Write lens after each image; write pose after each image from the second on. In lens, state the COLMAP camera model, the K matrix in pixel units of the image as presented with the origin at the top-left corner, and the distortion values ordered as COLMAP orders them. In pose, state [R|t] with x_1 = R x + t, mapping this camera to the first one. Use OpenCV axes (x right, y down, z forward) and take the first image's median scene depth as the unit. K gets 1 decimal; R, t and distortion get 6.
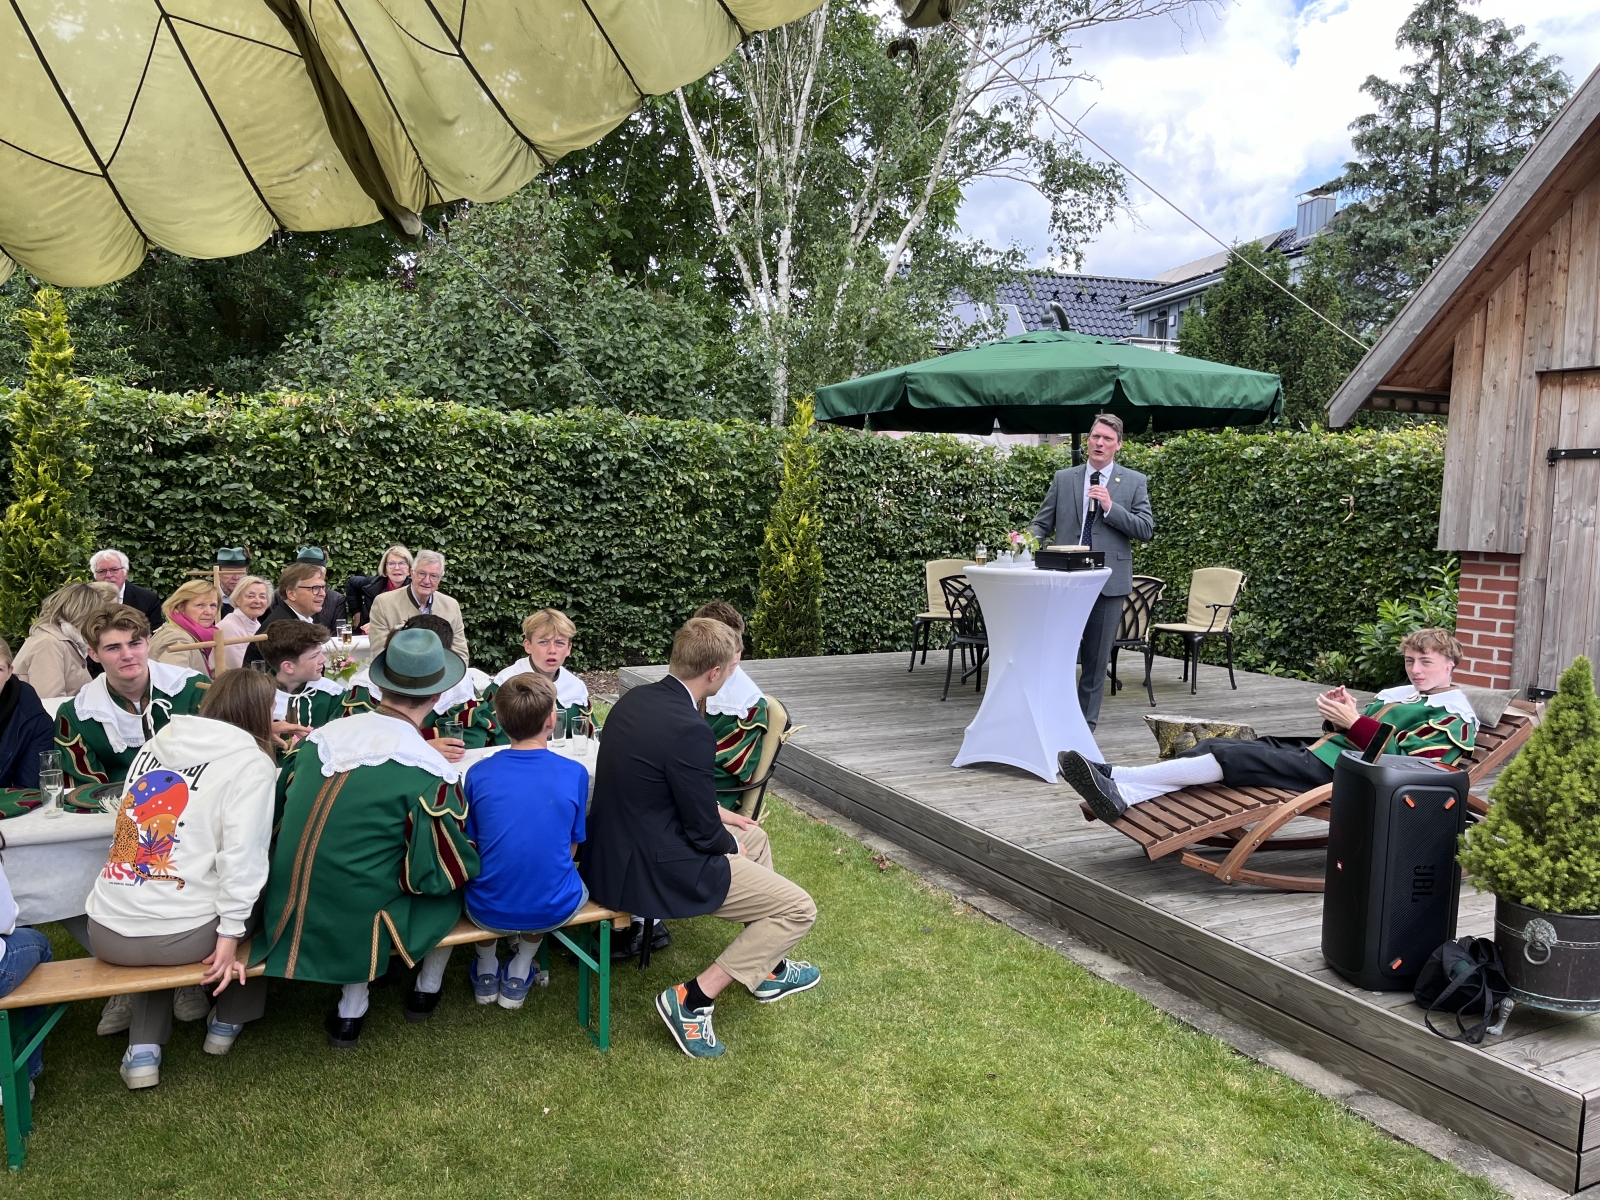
lens RADIAL K [[1220.8, 0, 773.2], [0, 1220.8, 579.5], [0, 0, 1]] dist [0.063766, -0.101977]
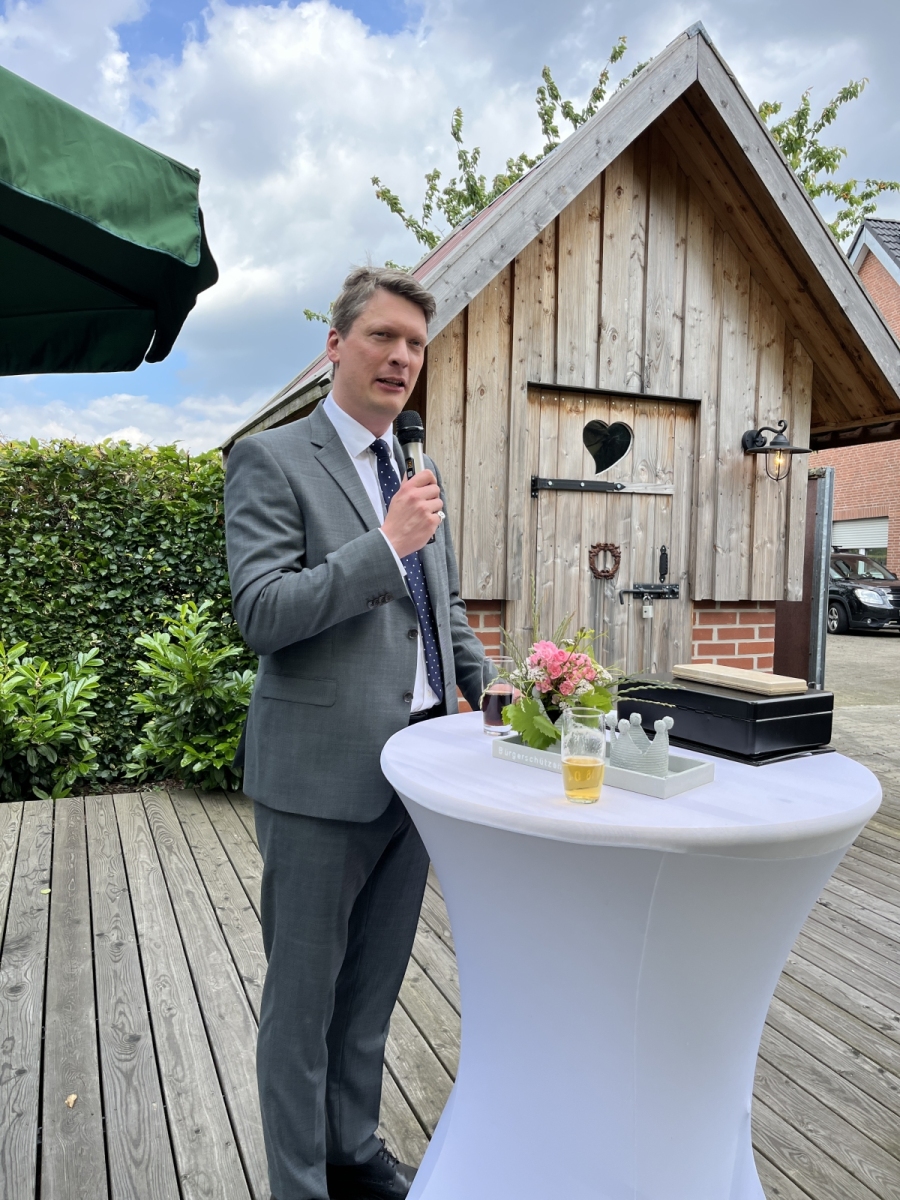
lens RADIAL K [[915.6, 0, 435.7], [0, 915.6, 611.2], [0, 0, 1]] dist [0.063766, -0.101977]
pose [[0.053669, -0.078785, 0.995446, -0.011582], [0.040439, 0.996236, 0.076667, -0.038190], [-0.997740, 0.036140, 0.056653, 0.613866]]
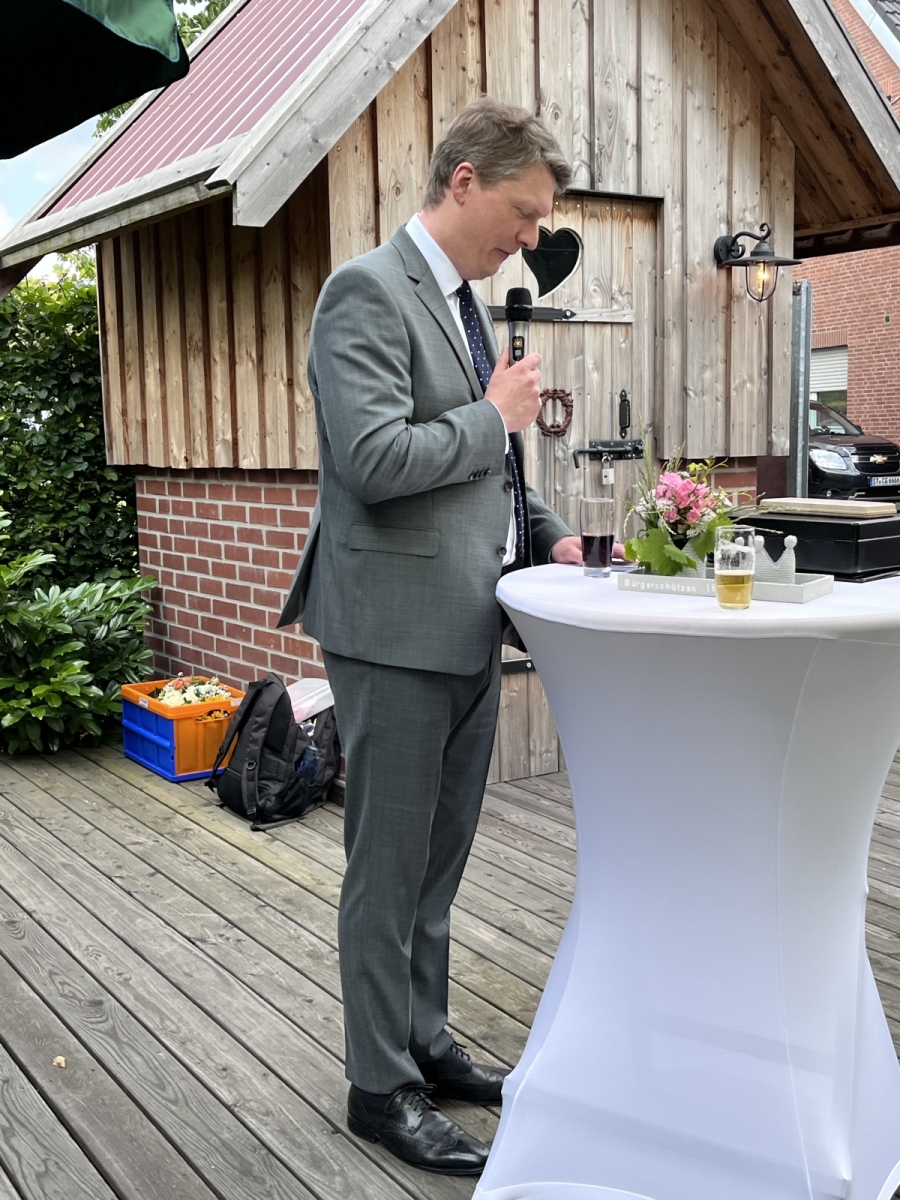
lens RADIAL K [[1433.3, 0, 425.0], [0, 1433.3, 620.4], [0, 0, 1]] dist [0.025940, 0.000000]
pose [[-0.127709, -0.151227, 0.980215, -0.083791], [0.072495, 0.984240, 0.161293, -0.038303], [-0.989159, 0.091659, -0.114733, 0.666129]]
